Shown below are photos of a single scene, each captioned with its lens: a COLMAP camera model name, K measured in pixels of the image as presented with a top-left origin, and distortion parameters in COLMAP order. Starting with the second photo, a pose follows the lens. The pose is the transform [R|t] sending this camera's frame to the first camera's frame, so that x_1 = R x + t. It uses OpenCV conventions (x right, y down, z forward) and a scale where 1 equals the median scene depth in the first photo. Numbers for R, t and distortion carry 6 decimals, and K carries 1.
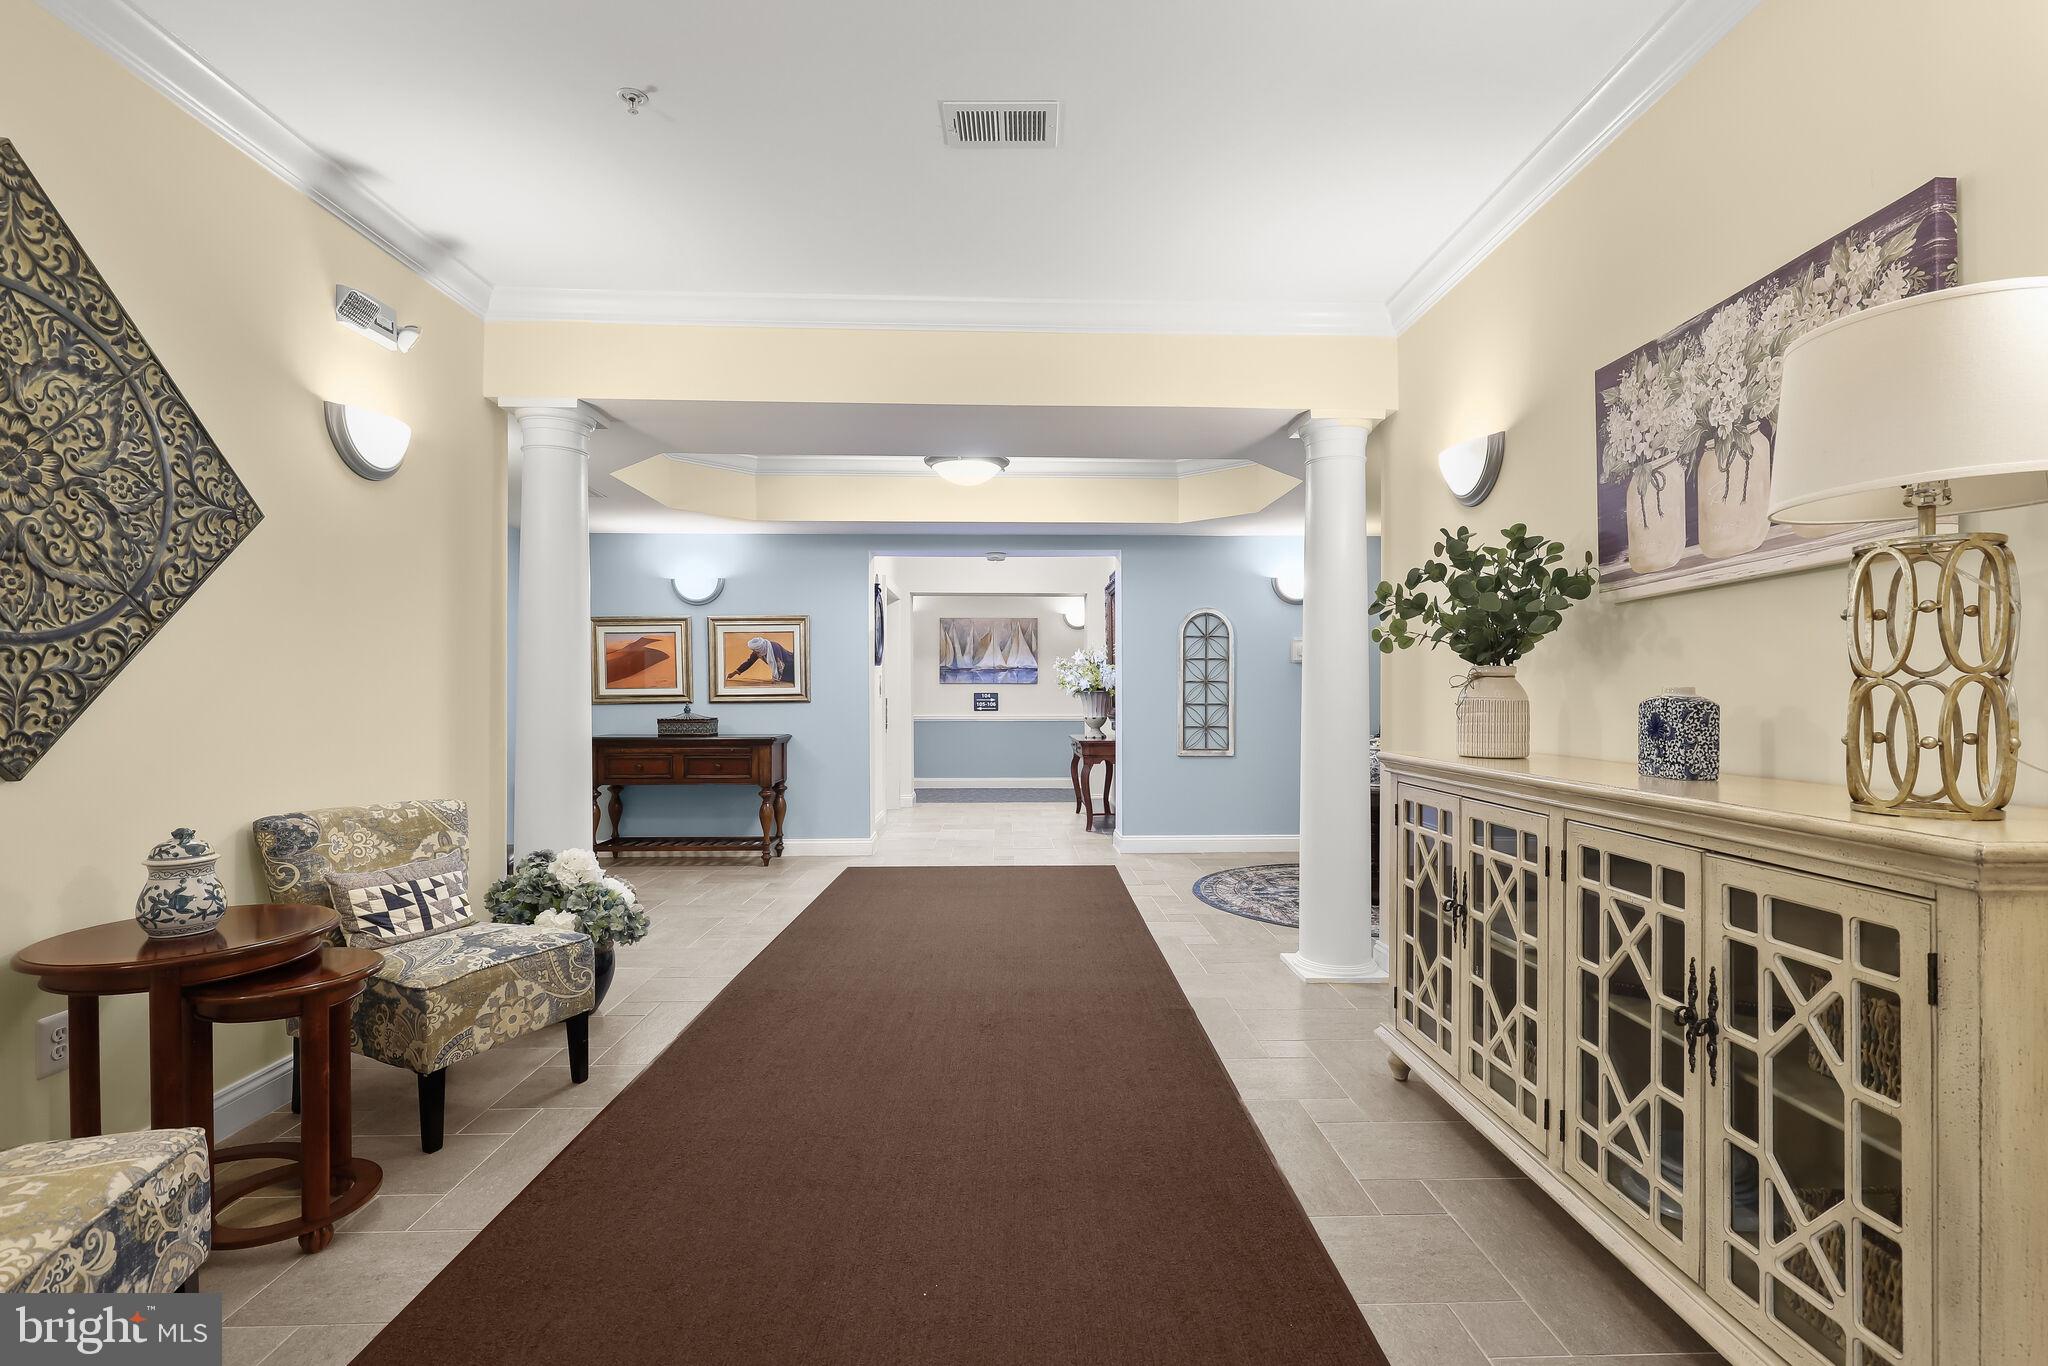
lens RADIAL K [[963.4, 0, 1023.2], [0, 963.4, 694.2], [0, 0, 1]] dist [-0.000708, -0.000469]
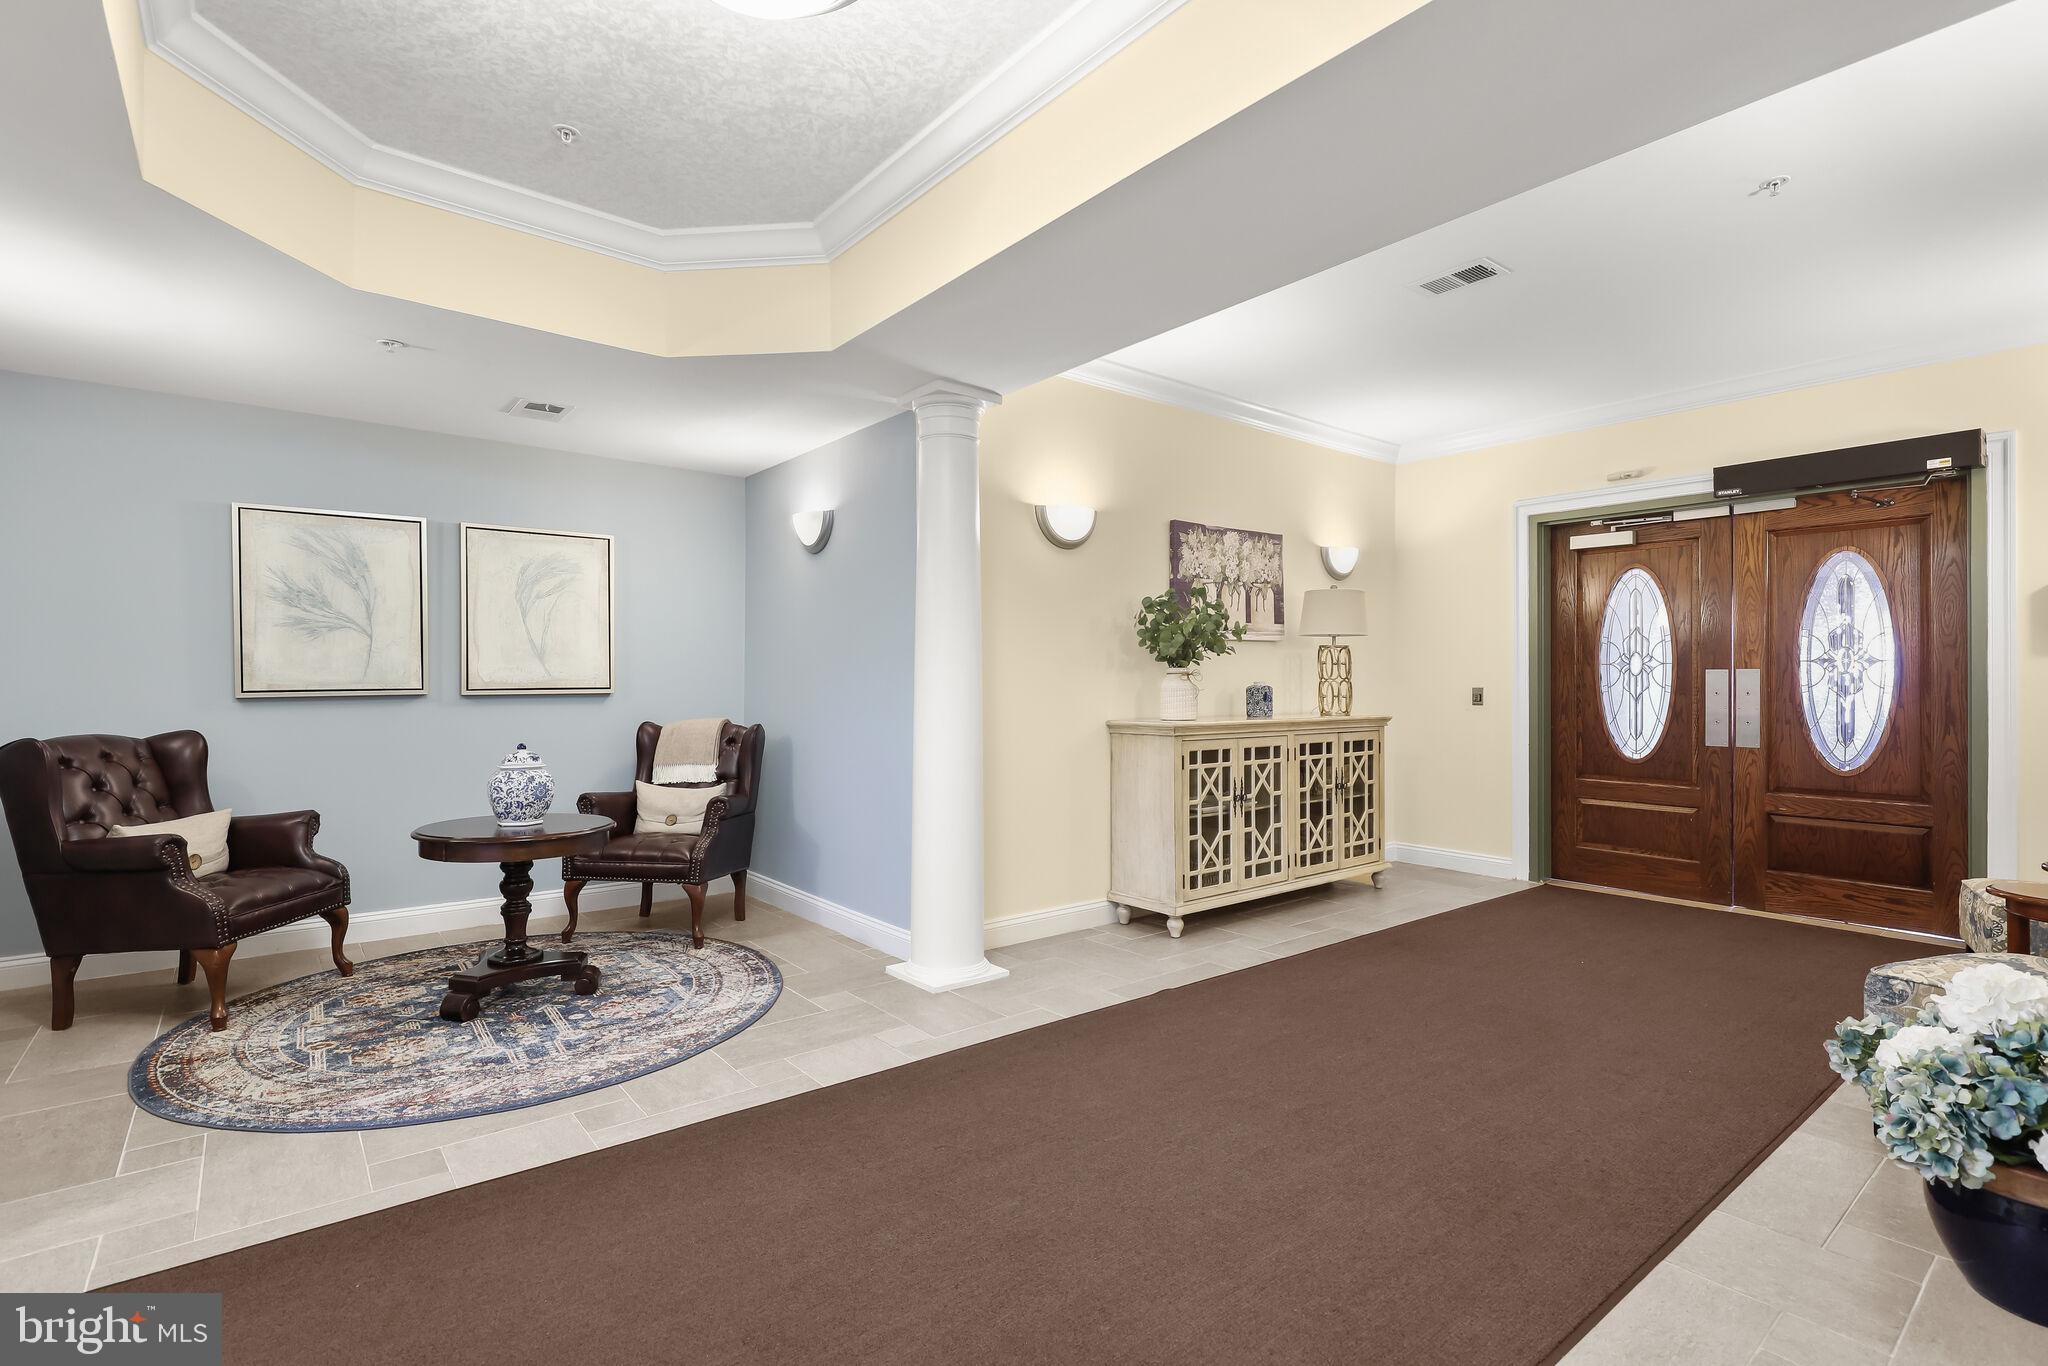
lens RADIAL K [[963.4, 0, 1019.9], [0, 963.4, 682.8], [0, 0, 1]] dist [-0.000708, -0.000469]
pose [[-0.613739, -0.000339, 0.789509, -0.991627], [-0.001811, 0.999998, -0.000979, -0.000174], [-0.789507, -0.002031, -0.613738, 3.194365]]
